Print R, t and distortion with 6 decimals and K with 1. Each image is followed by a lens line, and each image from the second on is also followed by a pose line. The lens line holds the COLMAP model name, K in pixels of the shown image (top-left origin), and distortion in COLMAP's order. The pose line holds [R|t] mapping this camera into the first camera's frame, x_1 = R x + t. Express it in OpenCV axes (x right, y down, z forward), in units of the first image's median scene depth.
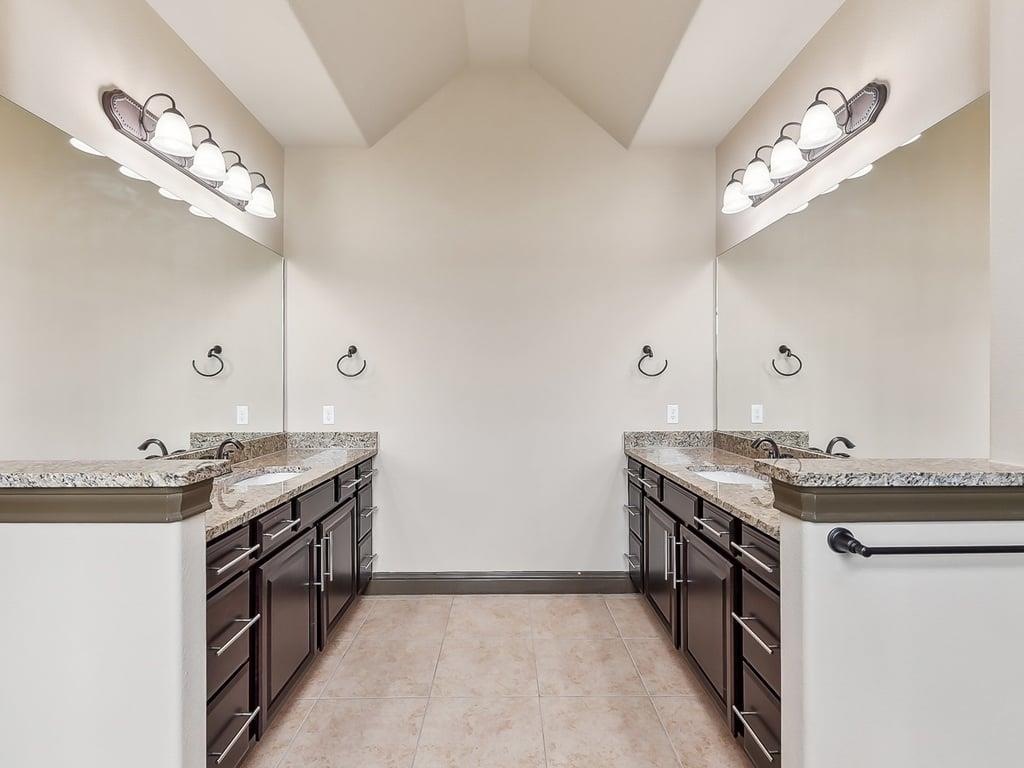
lens RADIAL K [[476.7, 0, 504.9], [0, 476.7, 384.0], [0, 0, 1]] dist [0.000308, -0.000113]
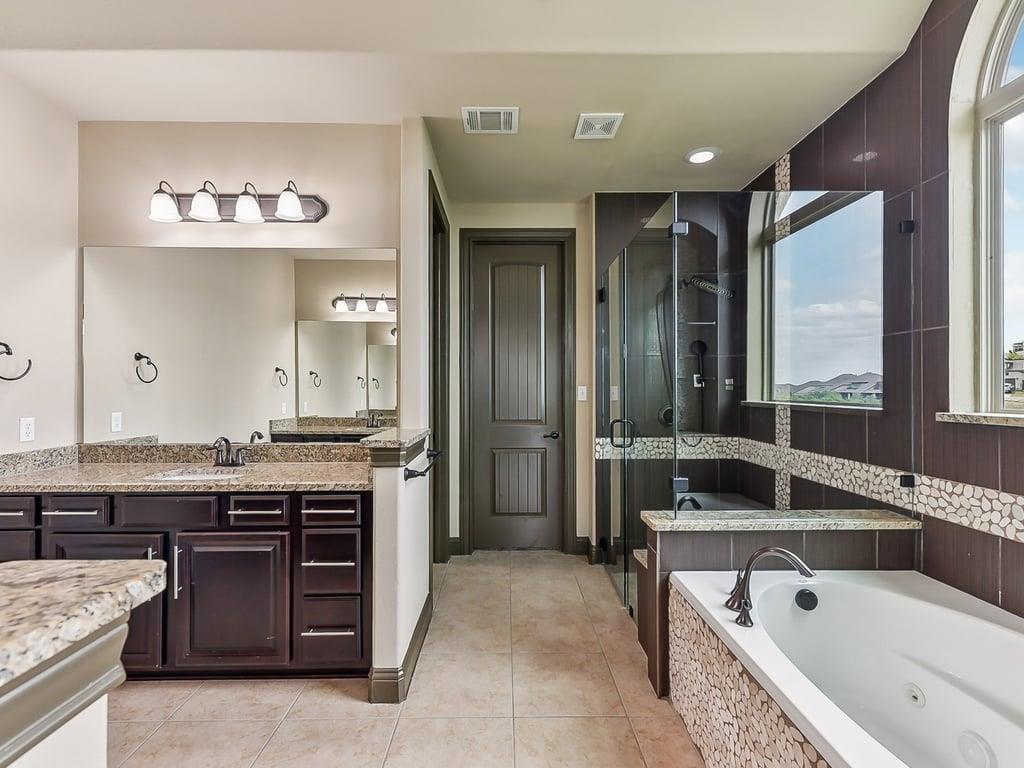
lens RADIAL K [[476.7, 0, 505.6], [0, 476.7, 388.5], [0, 0, 1]] dist [0.000308, -0.000113]
pose [[-0.002178, 0.004654, 0.999987, -0.619394], [-0.003740, 0.999982, -0.004662, -0.004621], [-0.999991, -0.003750, -0.002161, 0.313183]]
